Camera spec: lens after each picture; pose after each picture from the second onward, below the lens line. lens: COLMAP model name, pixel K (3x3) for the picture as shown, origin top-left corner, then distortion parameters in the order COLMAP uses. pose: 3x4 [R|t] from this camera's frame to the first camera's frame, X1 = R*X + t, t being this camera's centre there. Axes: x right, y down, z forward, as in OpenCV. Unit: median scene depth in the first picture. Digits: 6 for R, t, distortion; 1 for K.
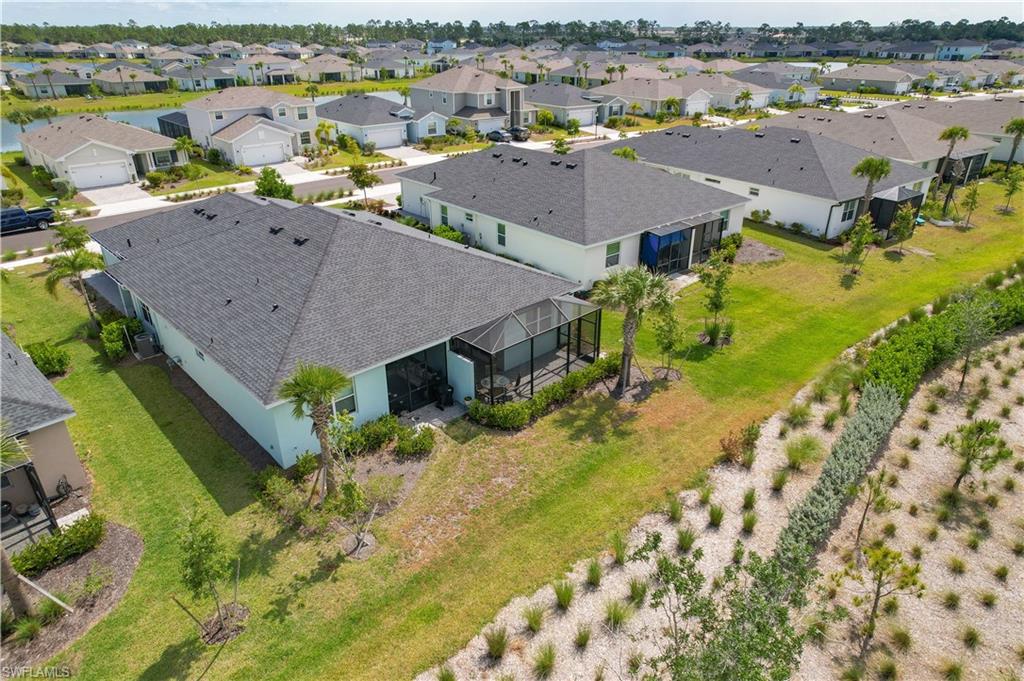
lens RADIAL K [[660.4, 0, 514.1], [0, 660.4, 363.7], [0, 0, 1]] dist [-0.066656, 0.068394]
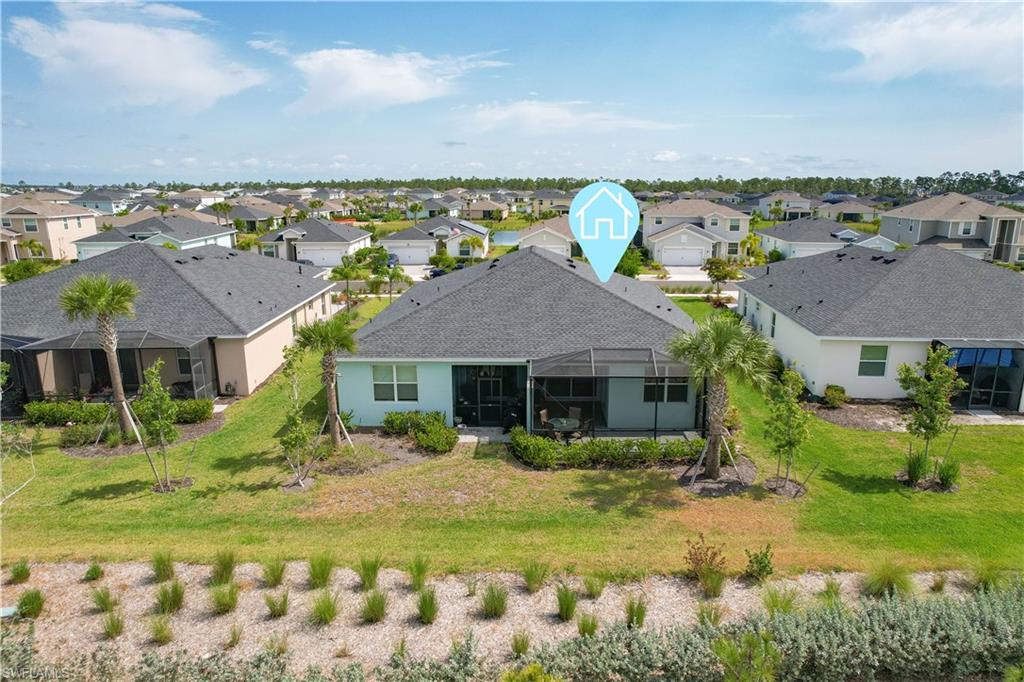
lens RADIAL K [[660.4, 0, 514.1], [0, 660.4, 364.2], [0, 0, 1]] dist [-0.066656, 0.068394]
pose [[0.713870, 0.191052, -0.673713, 0.361827], [-0.324442, 0.942814, -0.076417, 0.030093], [0.620586, 0.273133, 0.735032, 0.193222]]
